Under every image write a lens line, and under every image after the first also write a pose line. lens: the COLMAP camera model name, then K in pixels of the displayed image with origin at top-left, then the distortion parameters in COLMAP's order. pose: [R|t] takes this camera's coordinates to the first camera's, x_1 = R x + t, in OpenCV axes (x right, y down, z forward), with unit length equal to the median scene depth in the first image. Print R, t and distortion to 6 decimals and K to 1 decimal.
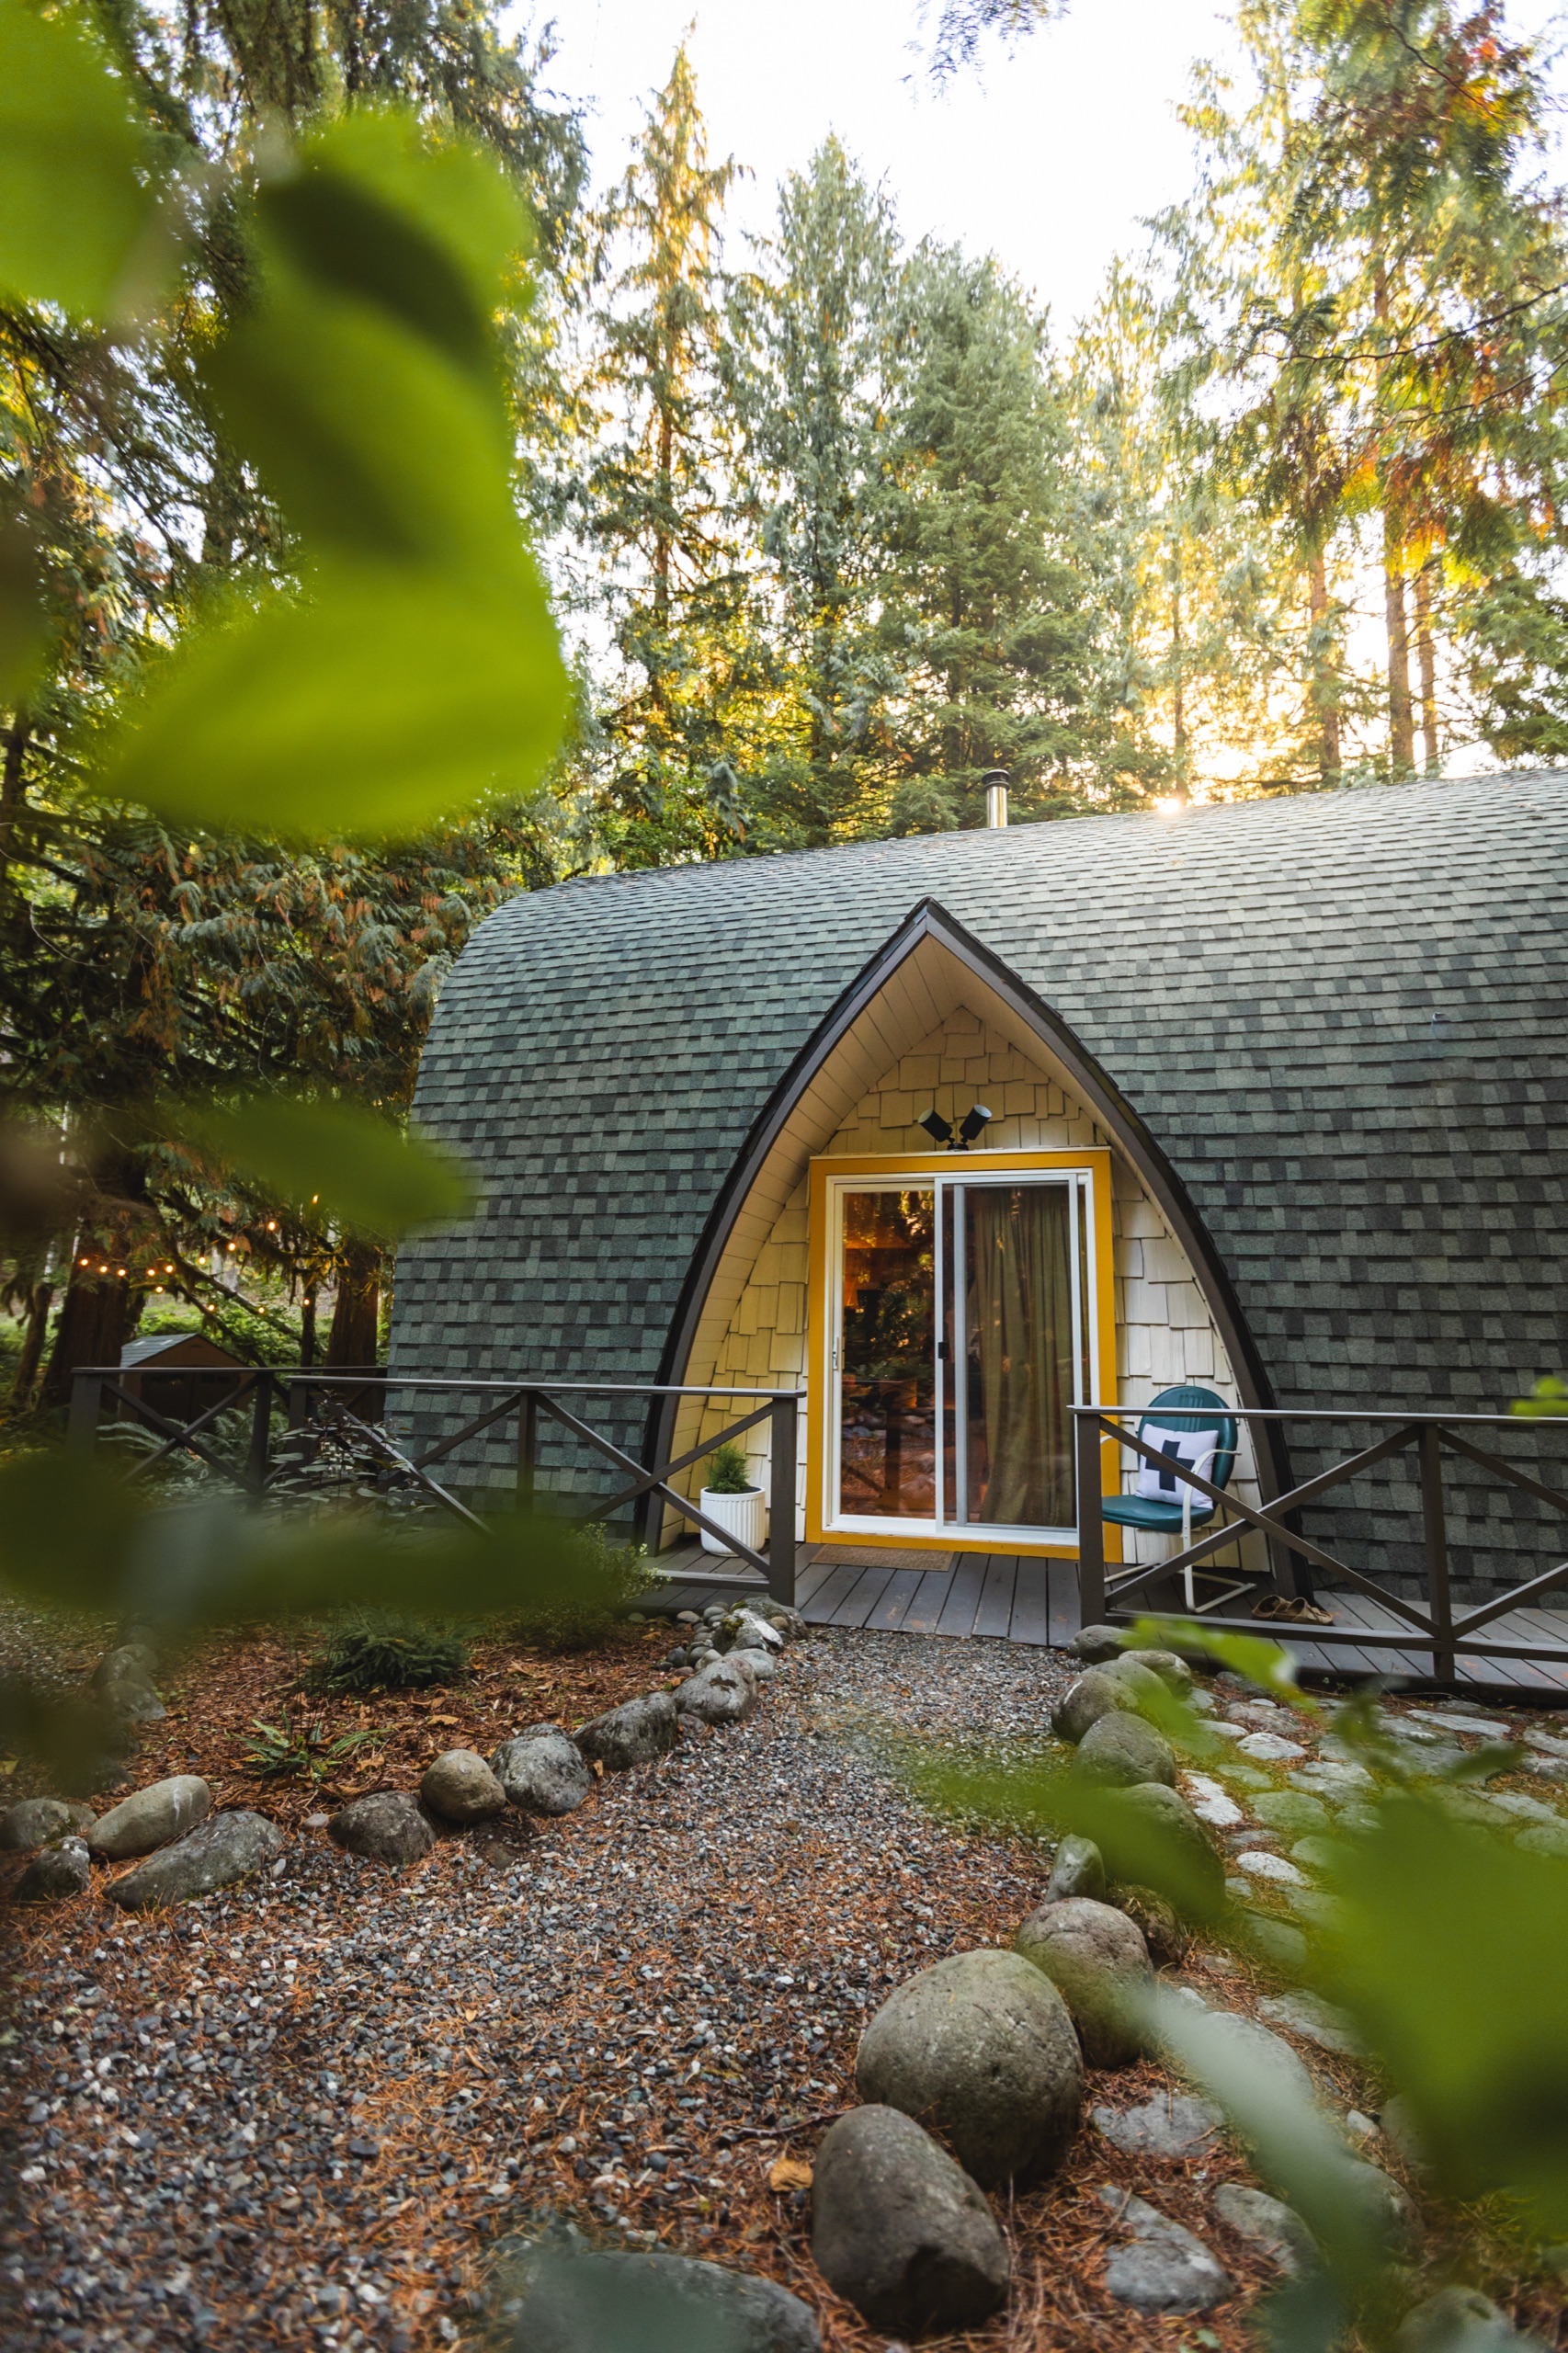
lens RADIAL K [[1038.0, 0, 784.0], [0, 1038.0, 1176.5], [0, 0, 1]] dist [0.007820, -0.000949]
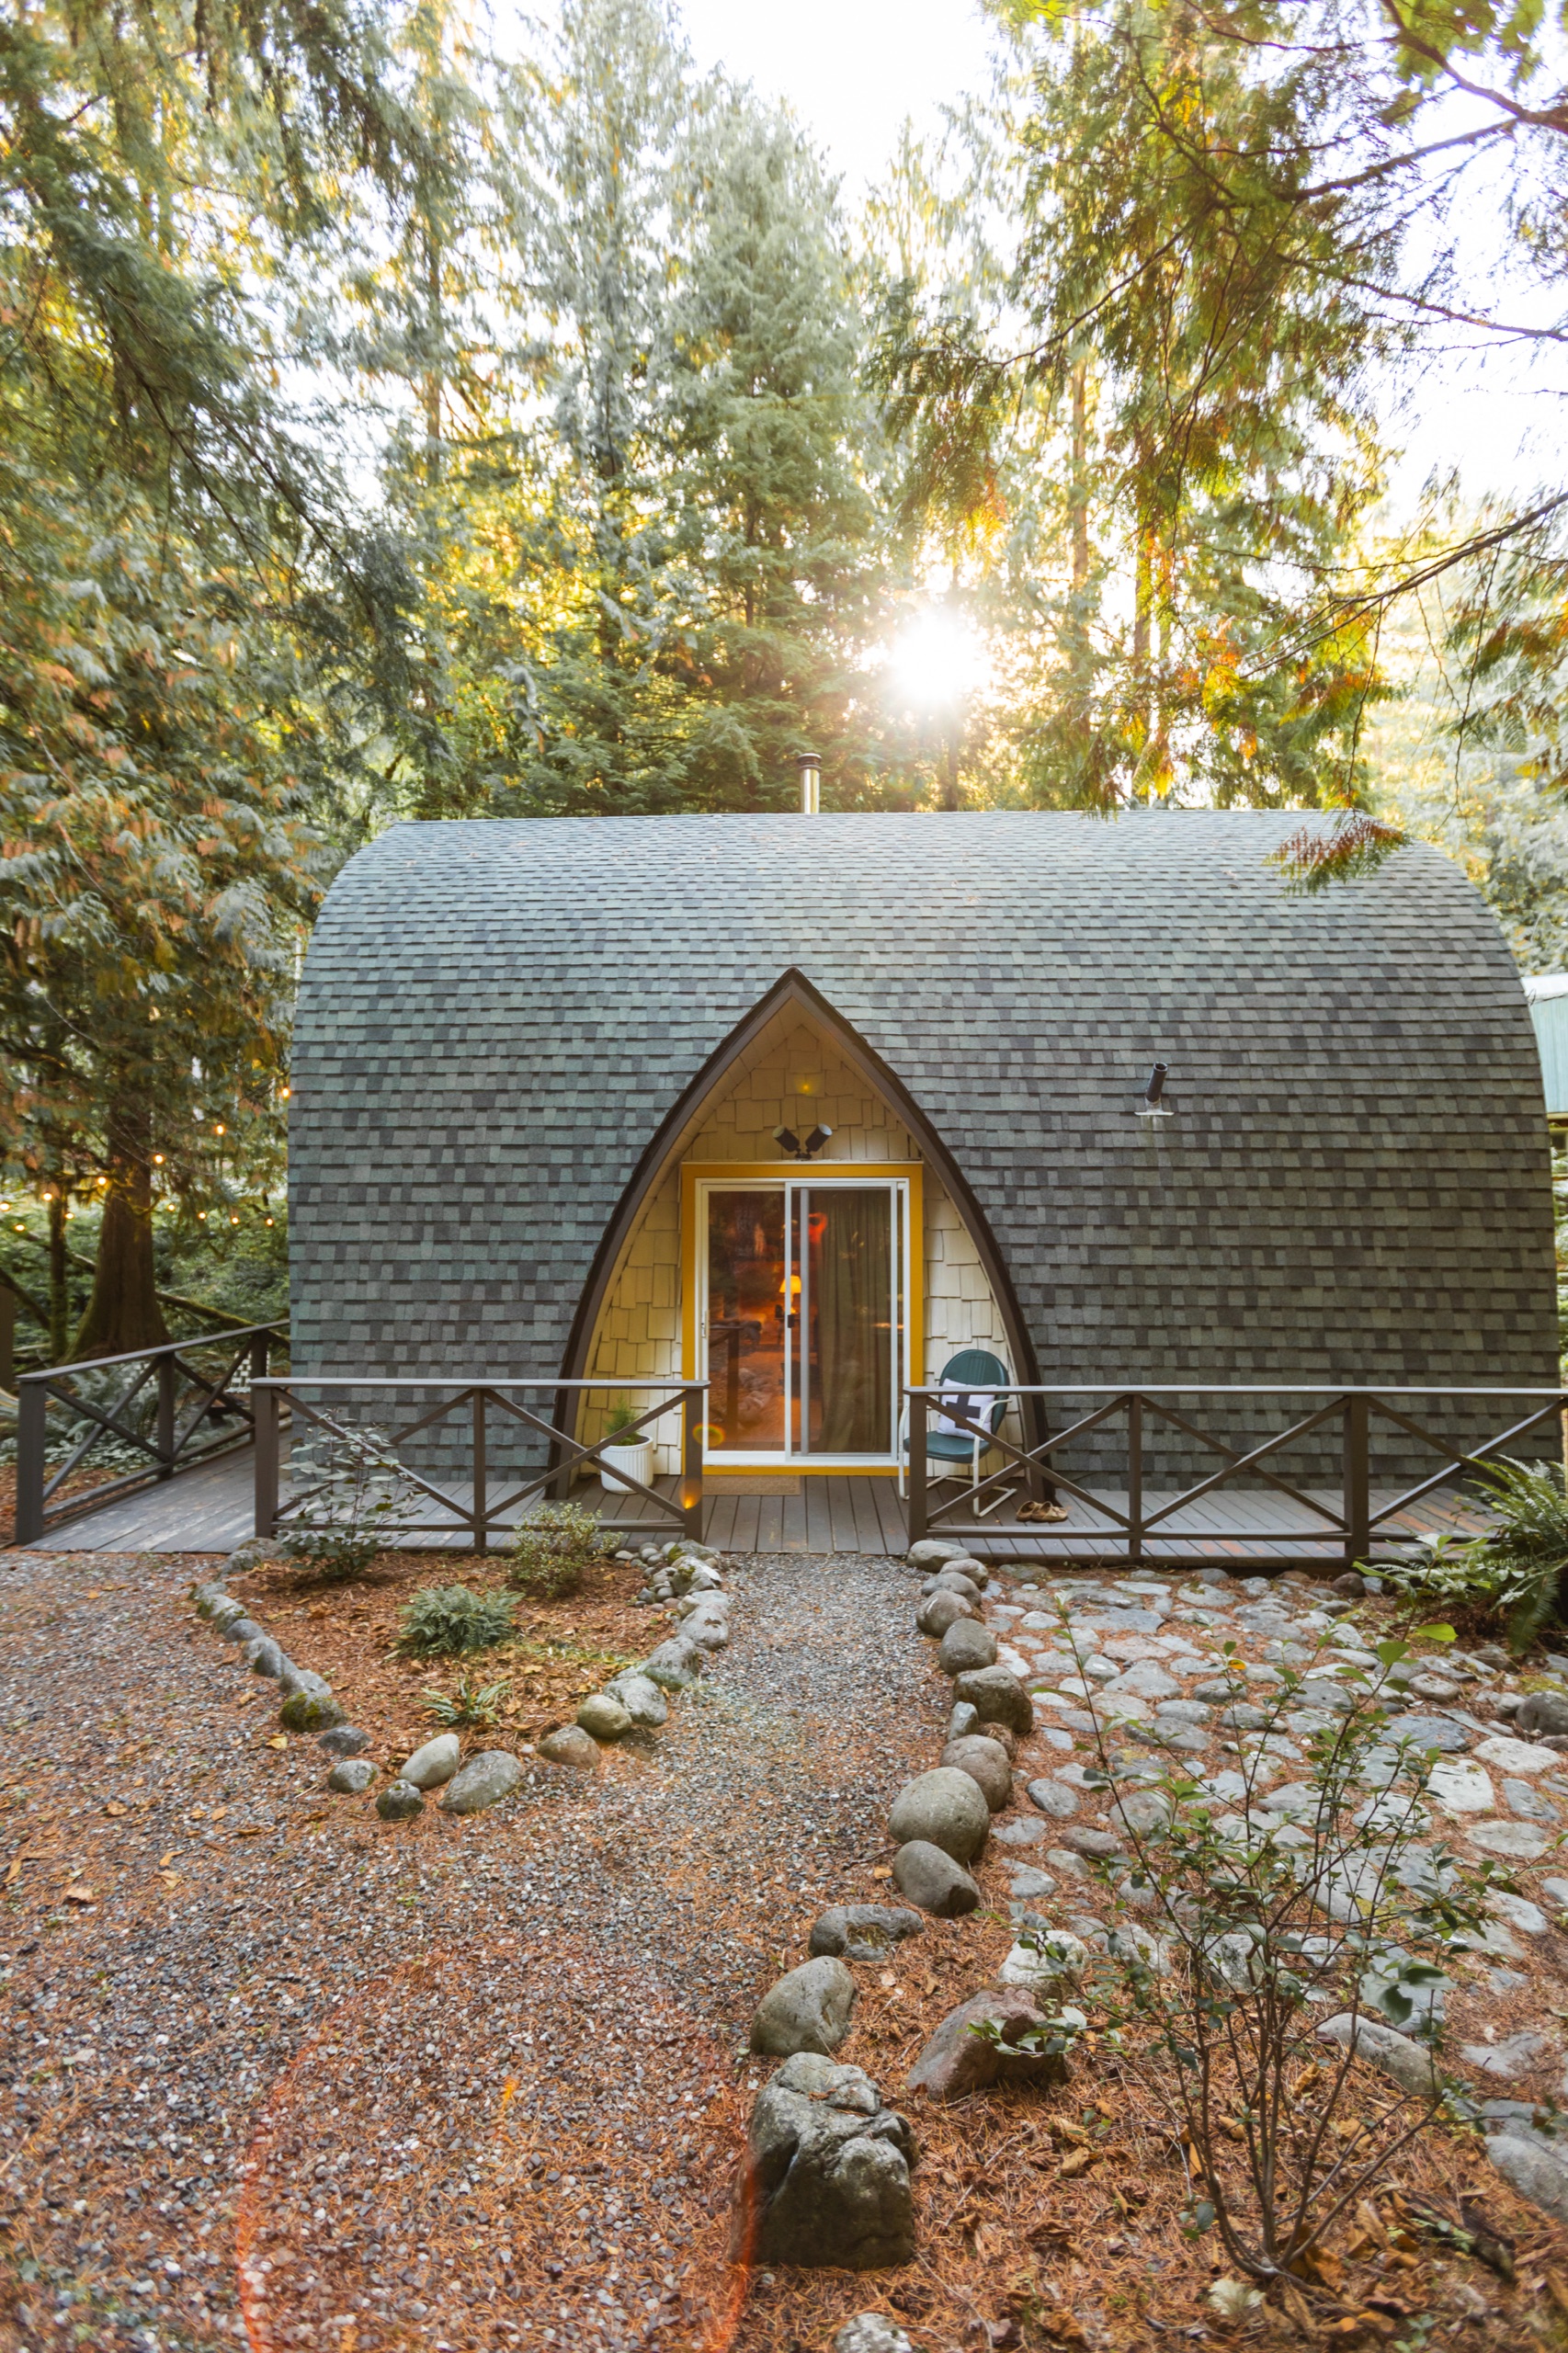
lens RADIAL K [[1032.6, 0, 784.0], [0, 1032.6, 1176.5], [0, 0, 1]] dist [0.003189, 0.001011]
pose [[0.973450, -0.009162, 0.228718, -0.130288], [-0.020957, 0.991435, 0.128910, -0.155395], [-0.227940, -0.130280, 0.964920, -0.171955]]
